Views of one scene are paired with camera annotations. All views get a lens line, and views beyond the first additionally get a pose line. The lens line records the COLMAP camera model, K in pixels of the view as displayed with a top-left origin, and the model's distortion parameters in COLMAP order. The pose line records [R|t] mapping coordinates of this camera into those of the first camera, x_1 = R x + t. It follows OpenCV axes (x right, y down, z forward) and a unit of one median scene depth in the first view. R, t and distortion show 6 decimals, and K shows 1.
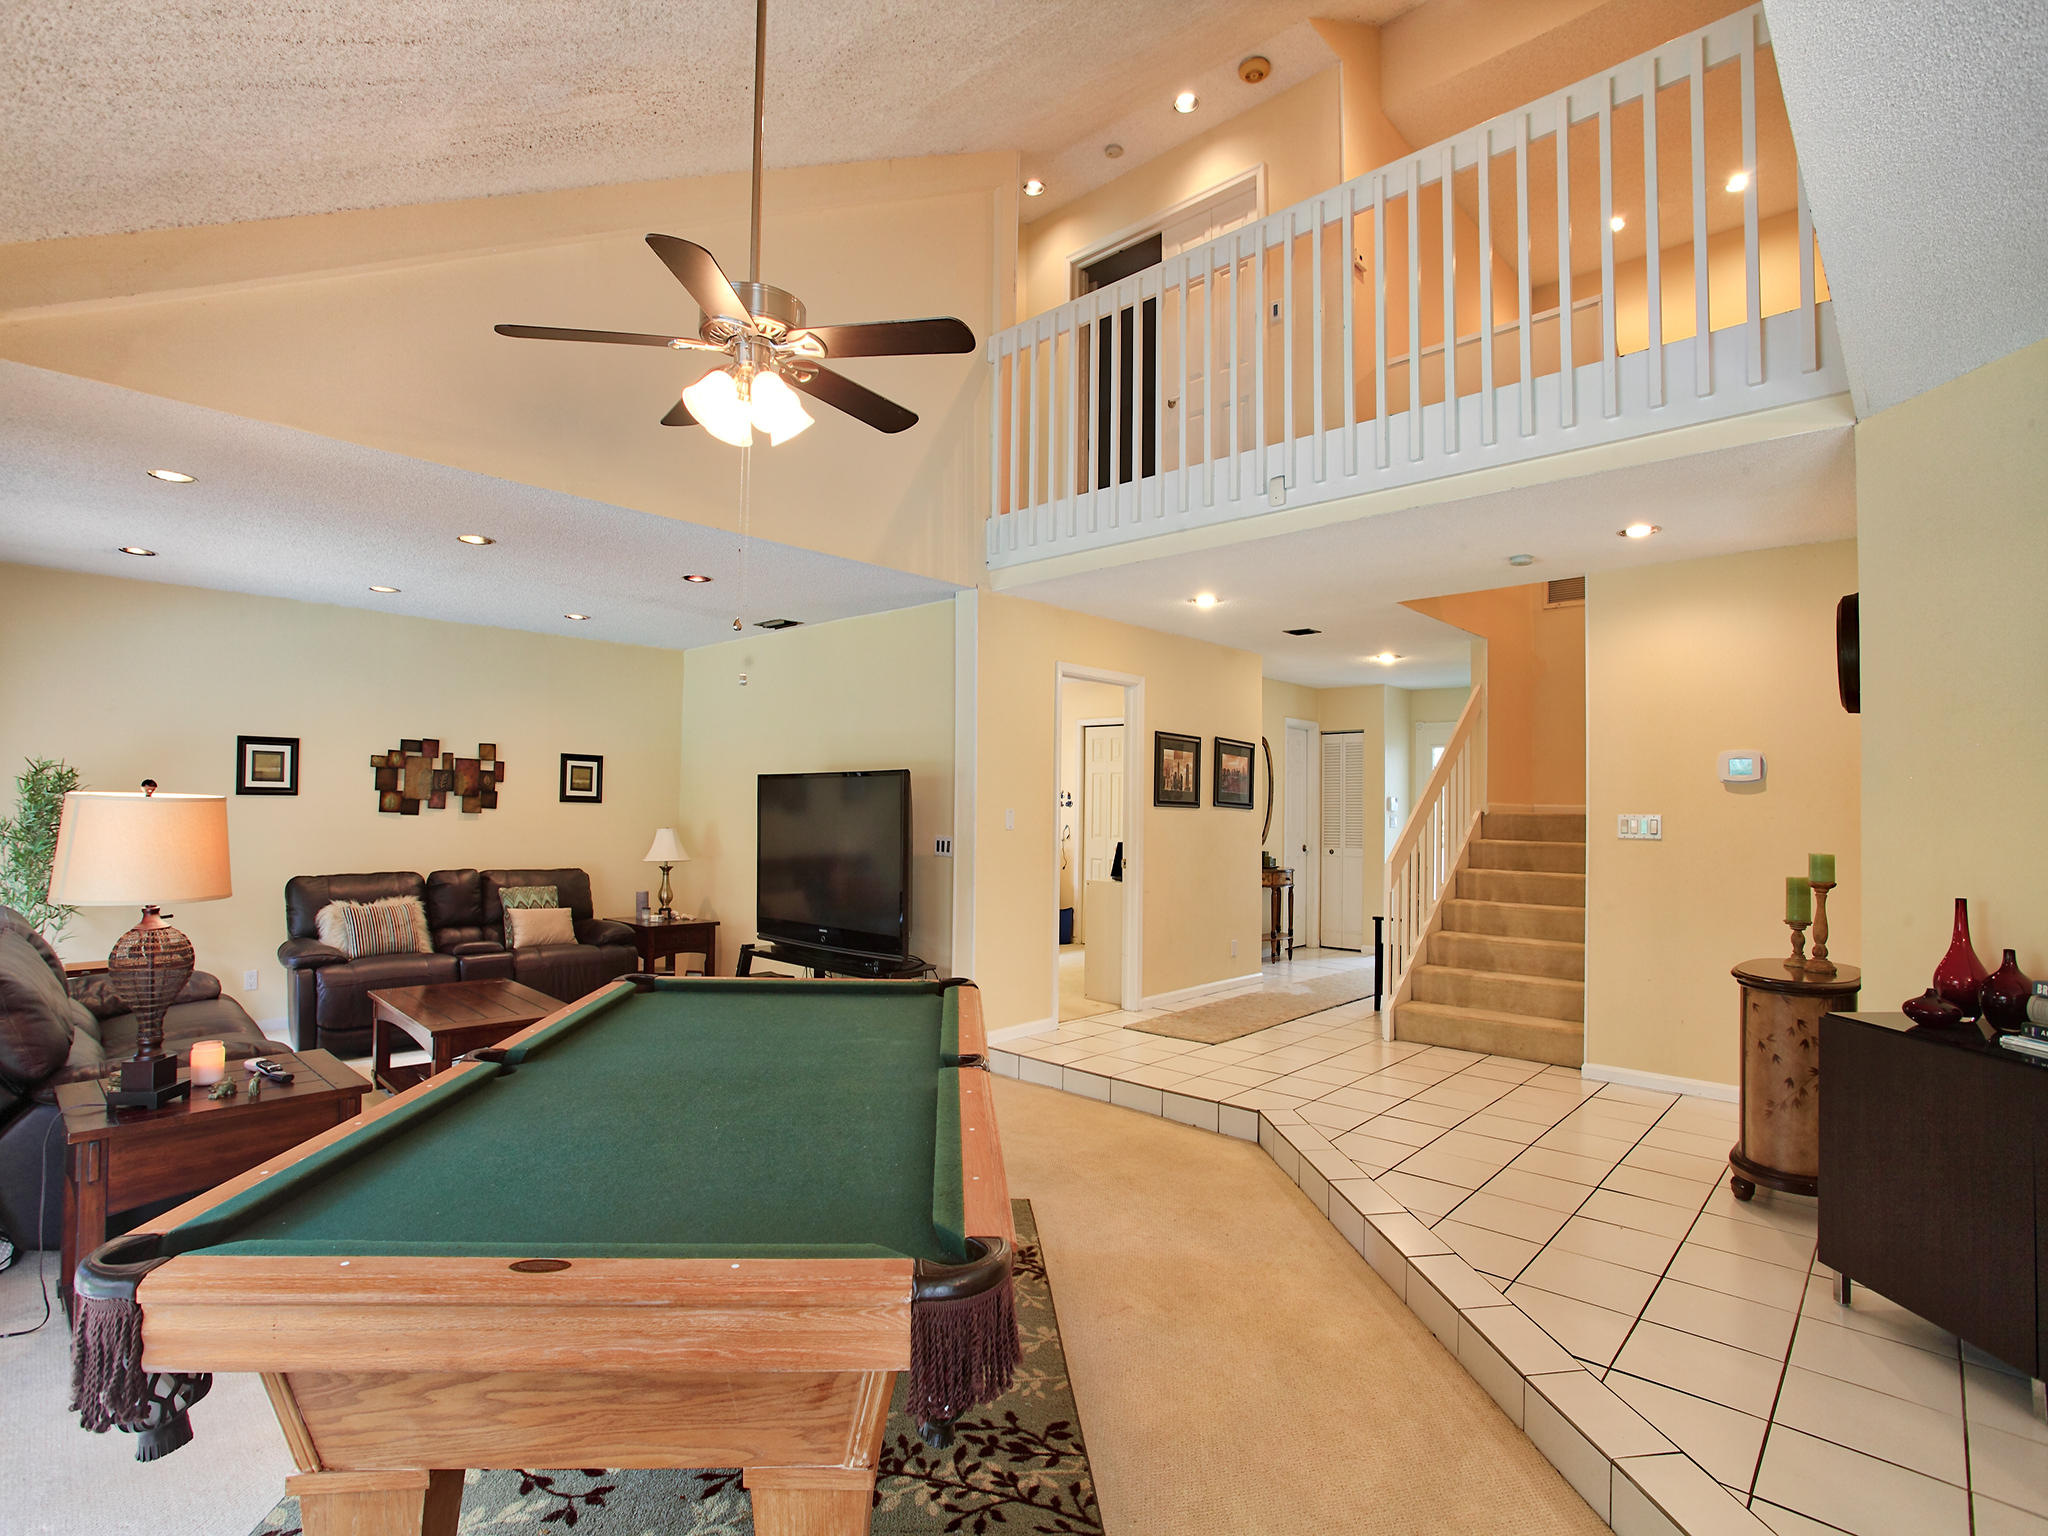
lens RADIAL K [[1003.0, 0, 1026.3], [0, 1003.0, 783.3], [0, 0, 1]] dist [-0.052903, 0.018112]
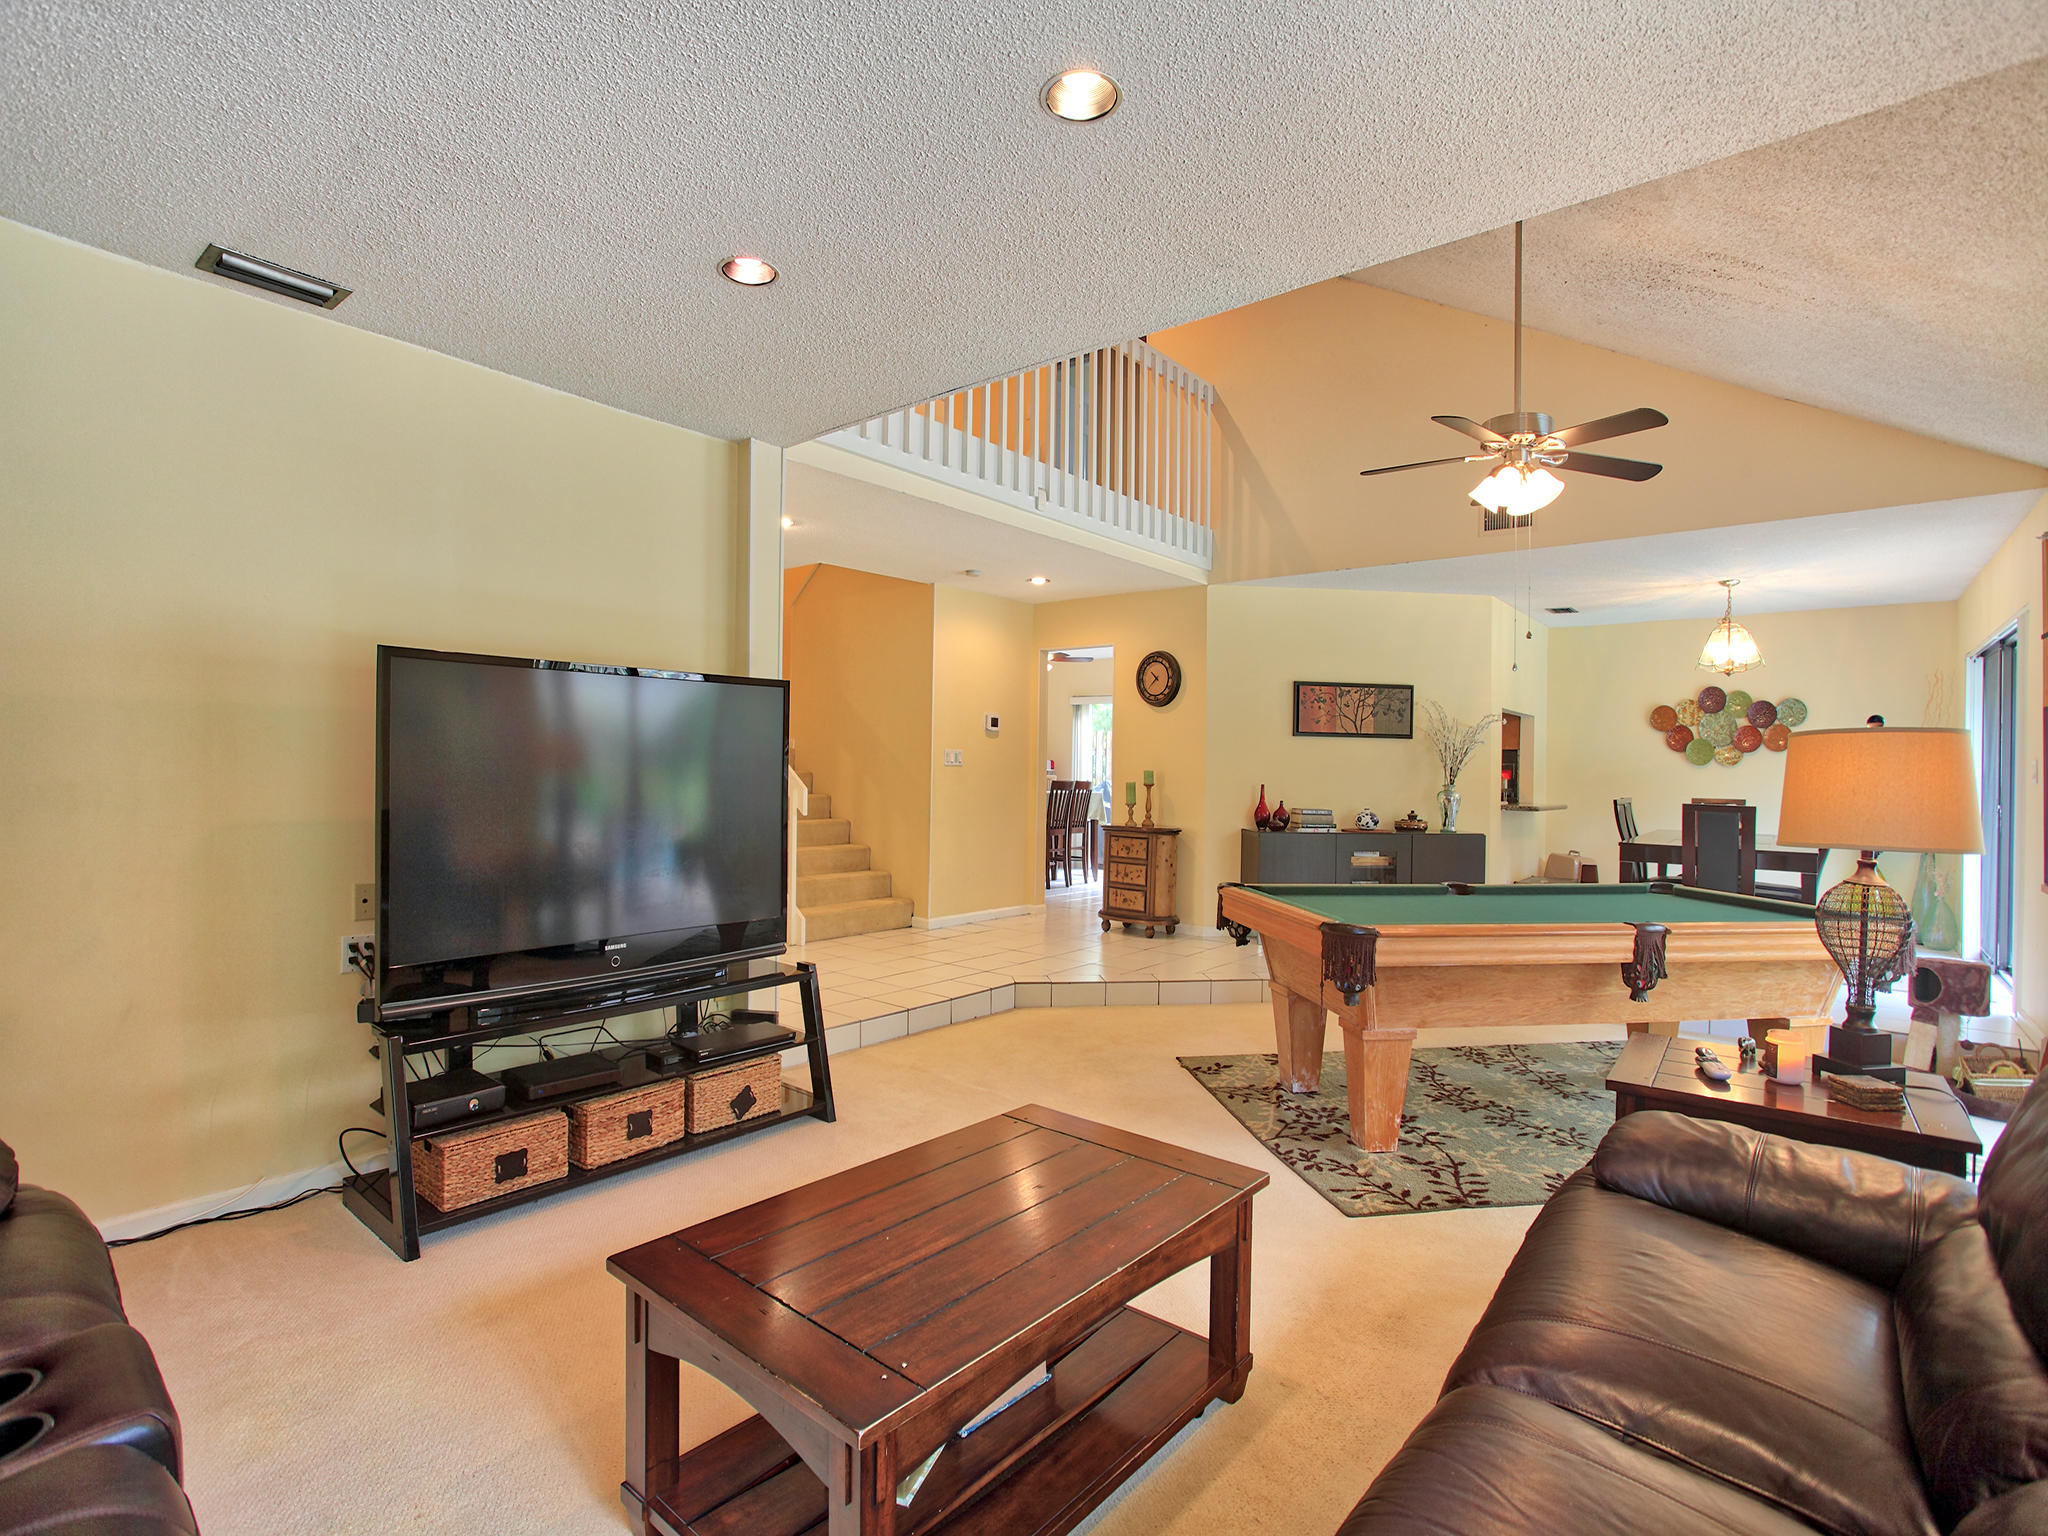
lens RADIAL K [[1003.0, 0, 1029.0], [0, 1003.0, 781.4], [0, 0, 1]] dist [-0.052903, 0.018112]
pose [[-0.081205, -0.021126, 0.996474, -1.954088], [-0.042979, 0.998920, 0.017676, 0.099356], [-0.995770, -0.041392, -0.082025, 2.086356]]
